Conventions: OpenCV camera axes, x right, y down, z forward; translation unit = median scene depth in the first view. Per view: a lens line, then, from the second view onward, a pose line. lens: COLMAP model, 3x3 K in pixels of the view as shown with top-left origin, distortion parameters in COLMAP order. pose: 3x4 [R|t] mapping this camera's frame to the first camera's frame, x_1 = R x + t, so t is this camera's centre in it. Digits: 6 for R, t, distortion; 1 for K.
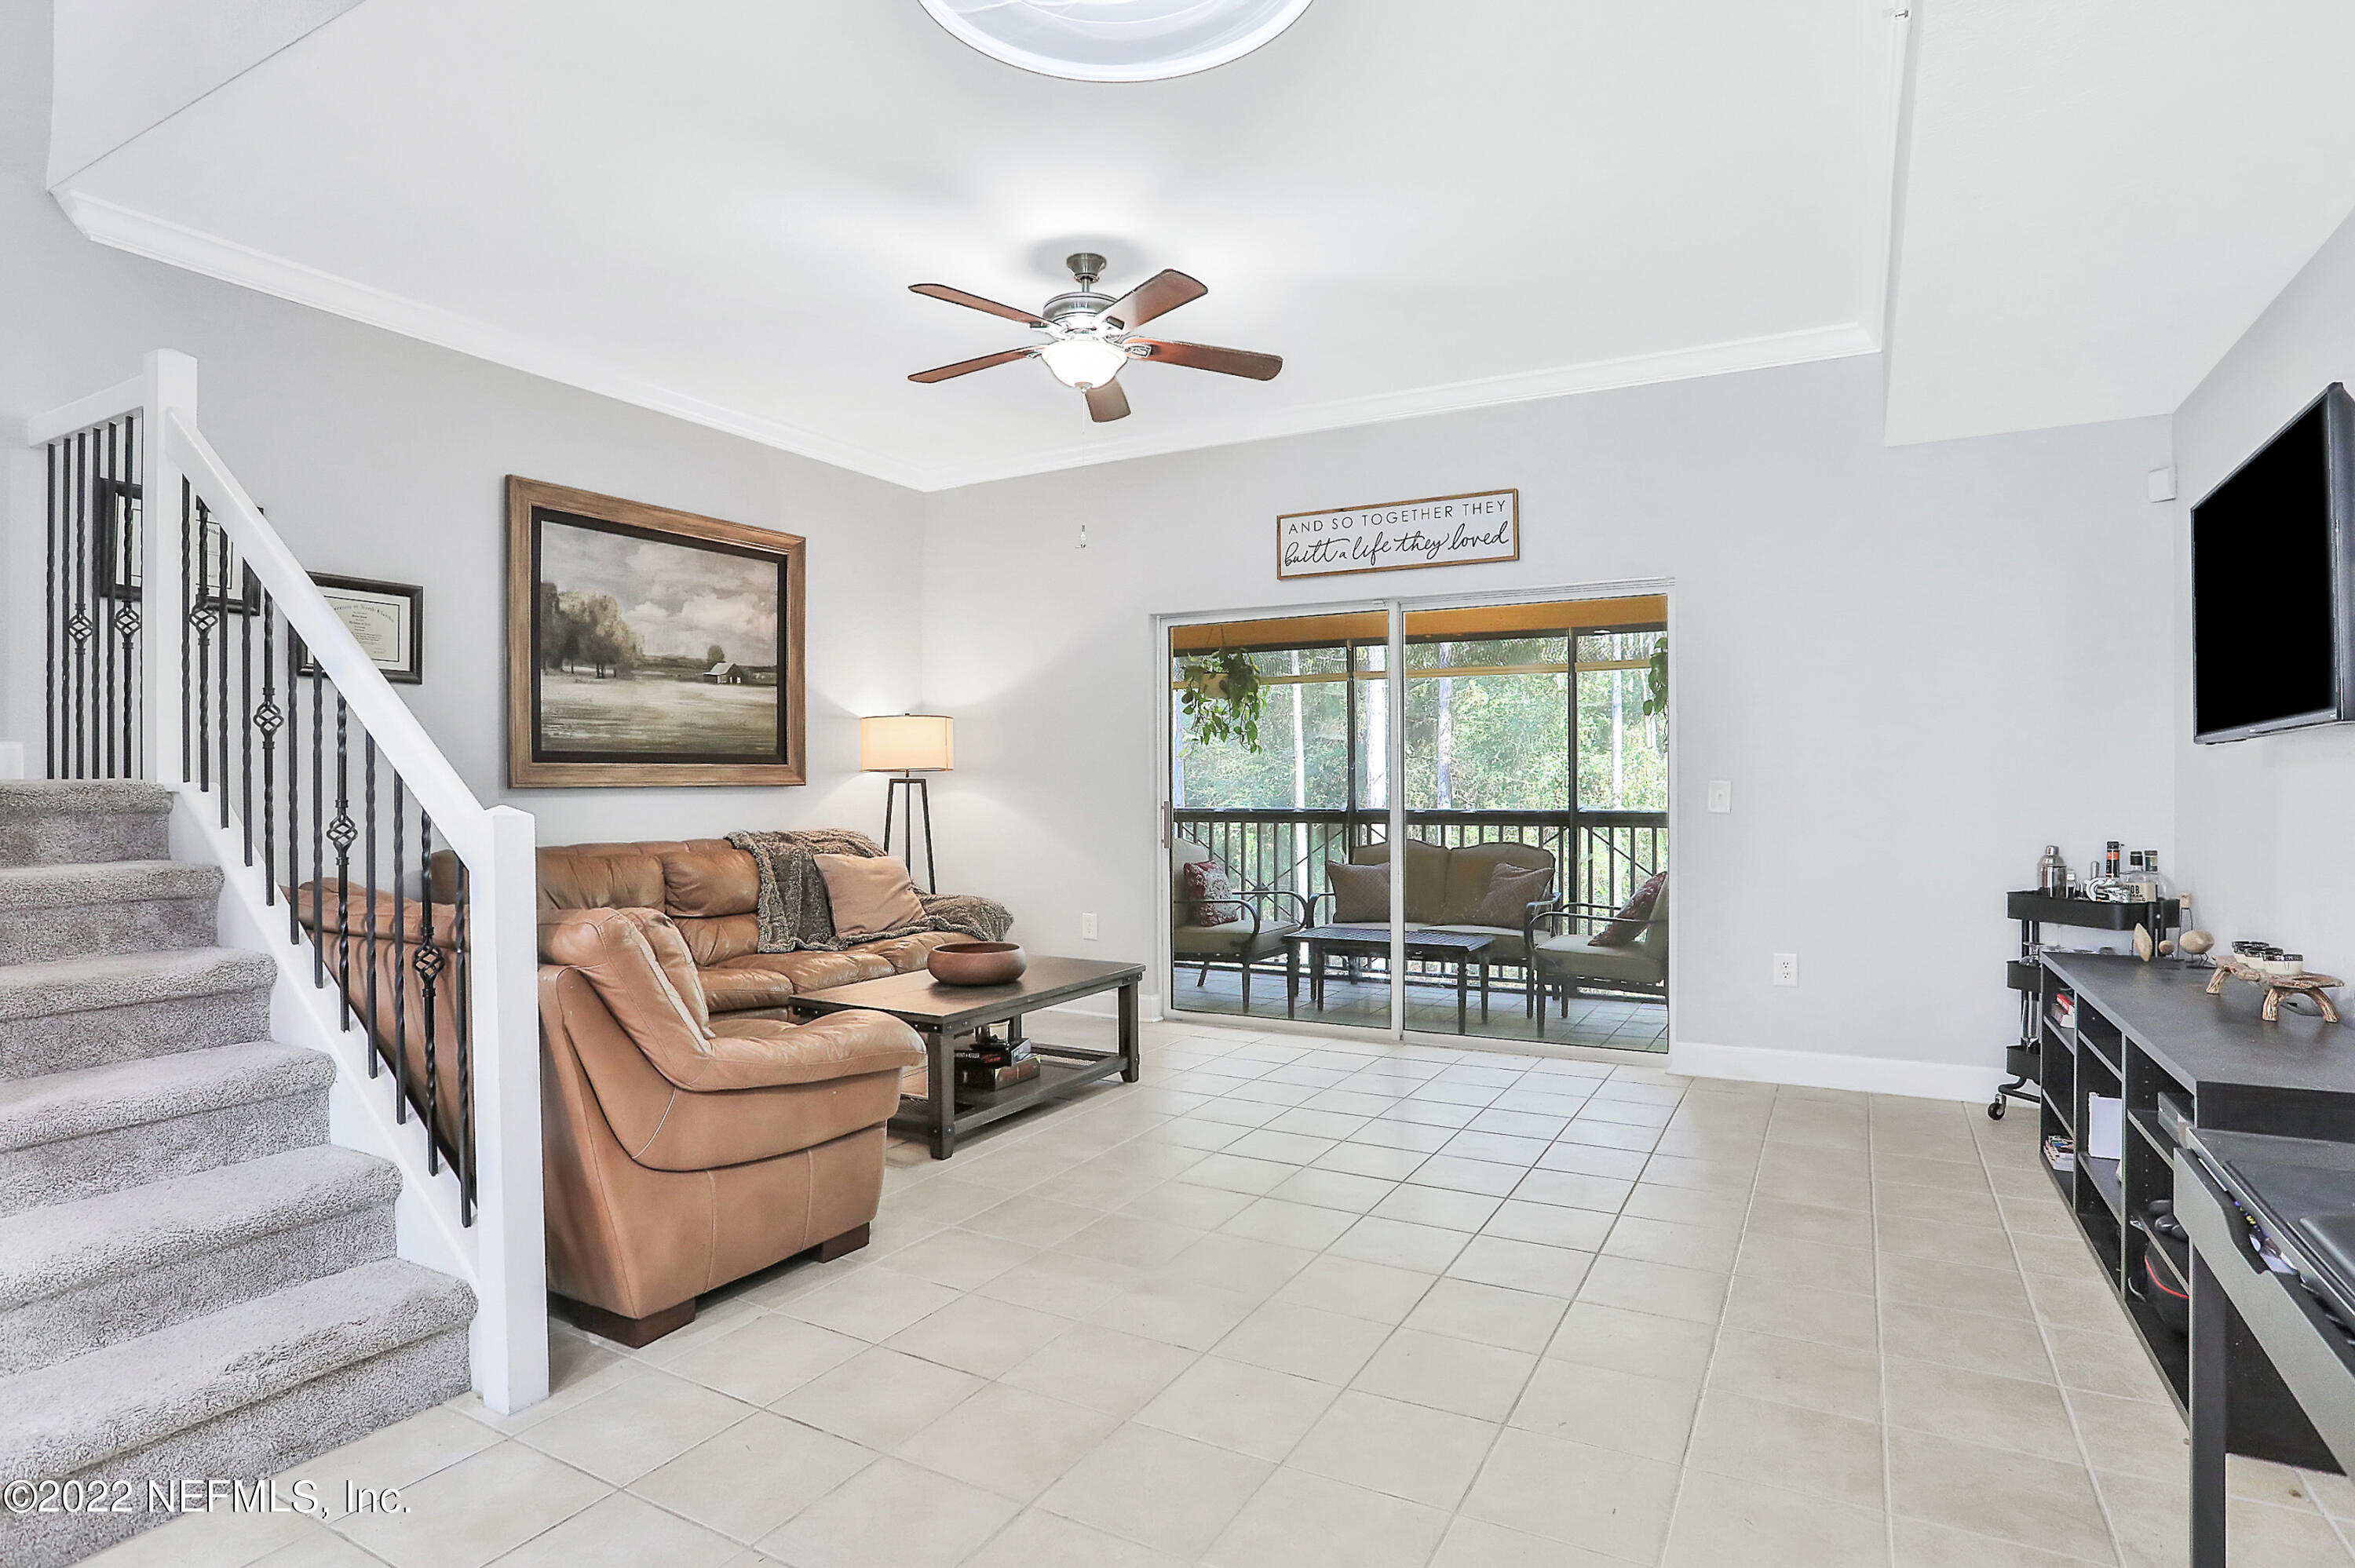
lens RADIAL K [[1258.1, 0, 1175.9], [0, 1258.1, 780.9], [0, 0, 1]] dist [-0.056563, 0.001919]
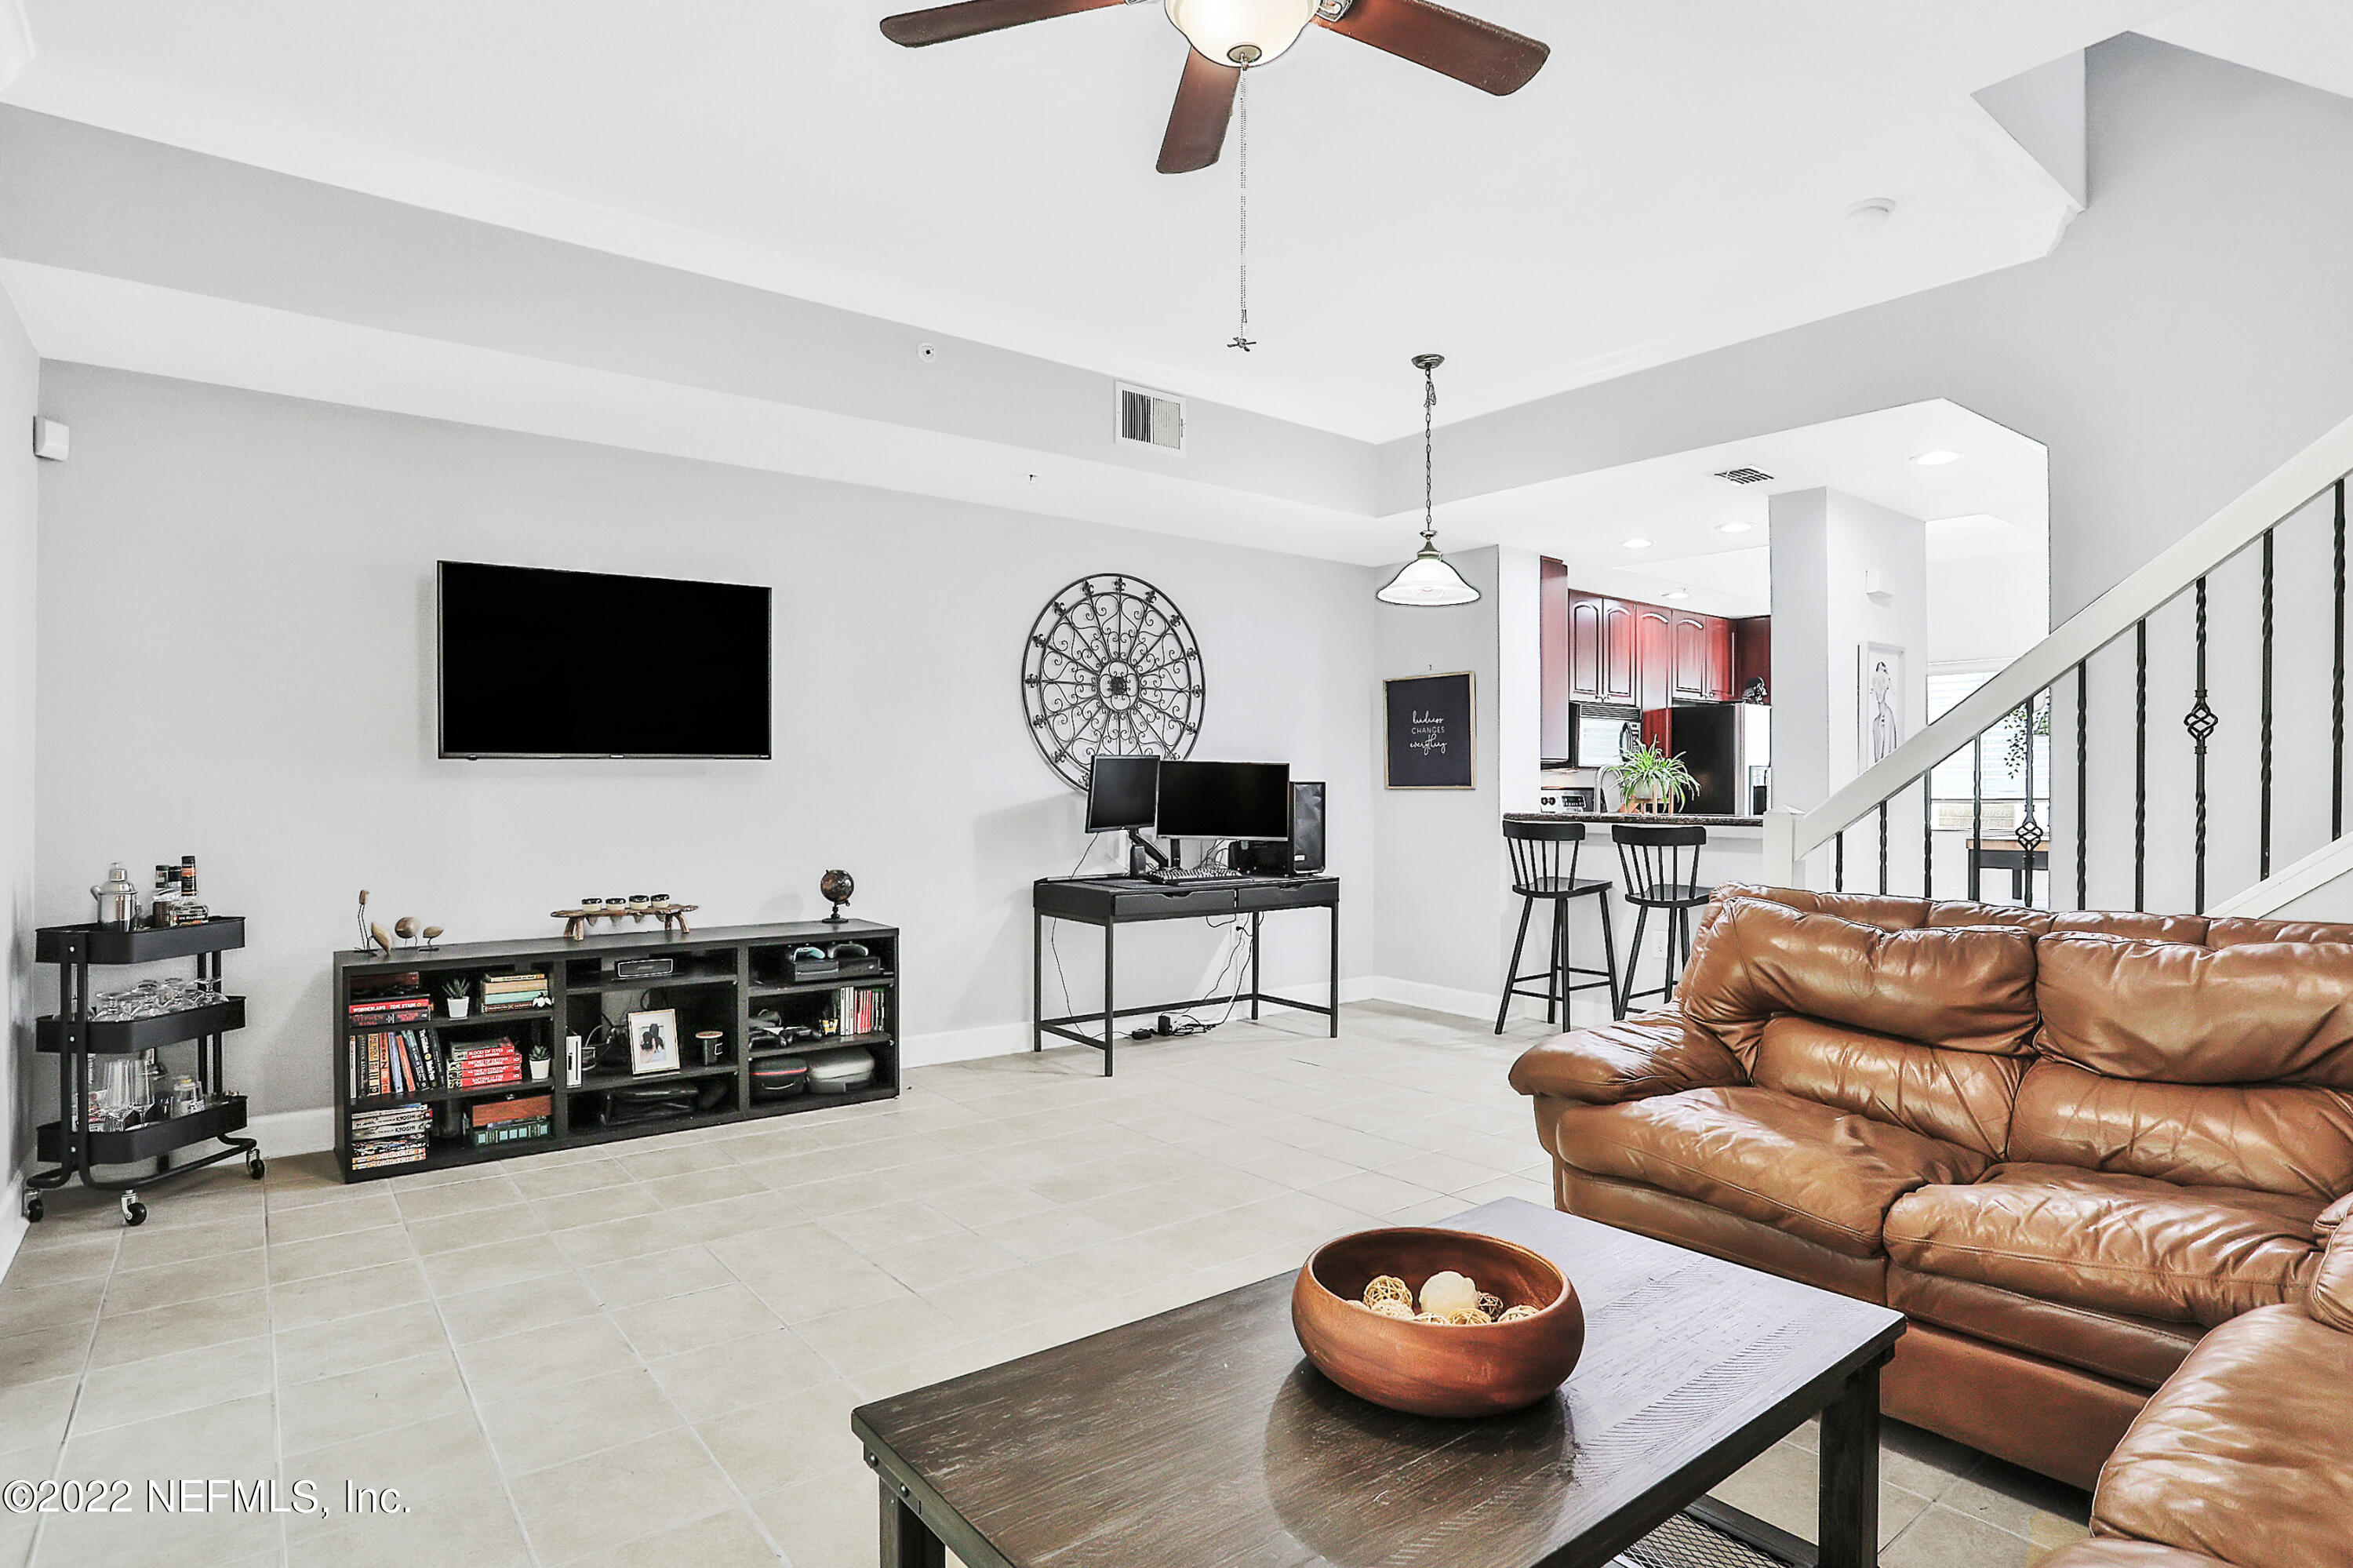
lens RADIAL K [[1257.3, 0, 1174.9], [0, 1257.3, 780.9], [0, 0, 1]] dist [-0.056563, 0.001919]
pose [[-0.928995, -0.003812, 0.370072, -0.174997], [-0.002252, 0.999987, 0.004648, -0.005587], [-0.370085, 0.003485, -0.928991, 1.155396]]
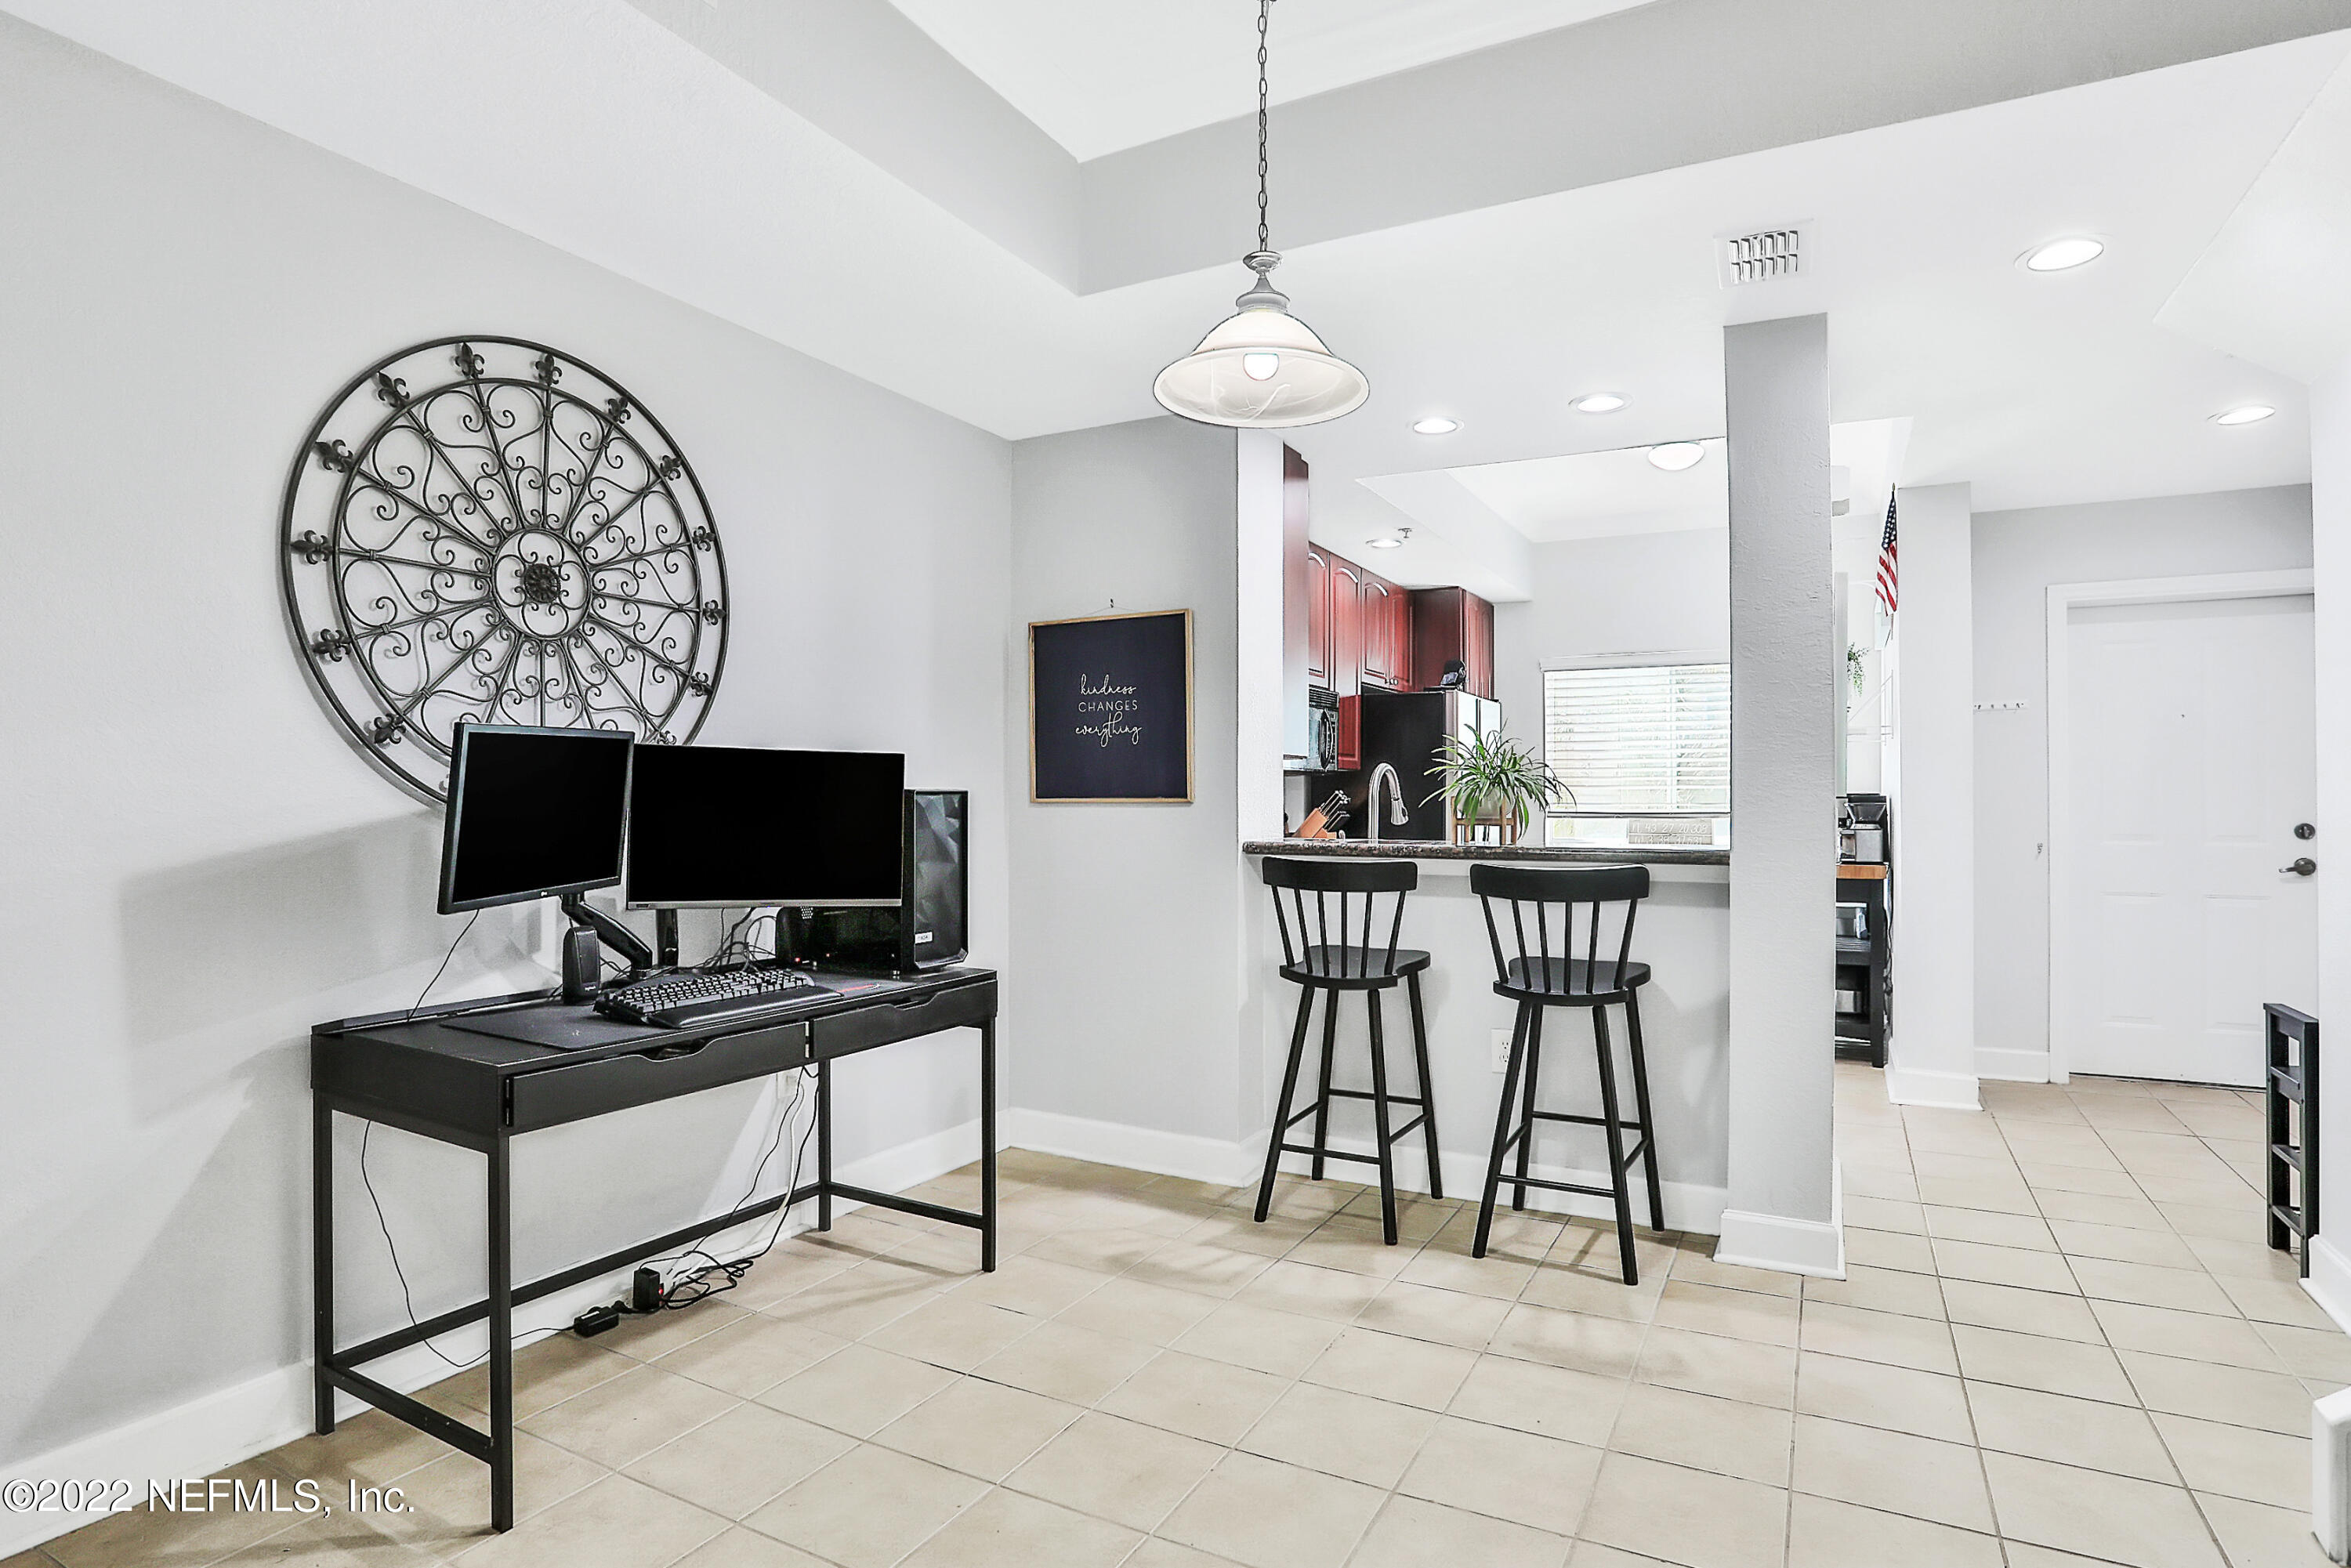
lens RADIAL K [[1256.1, 0, 1173.9], [0, 1256.1, 780.9], [0, 0, 1]] dist [-0.056563, 0.001919]
pose [[-0.999823, -0.005476, -0.018004, 0.023220], [-0.005394, 0.999975, -0.004642, -0.002078], [0.018029, -0.004544, -0.999827, 0.672688]]
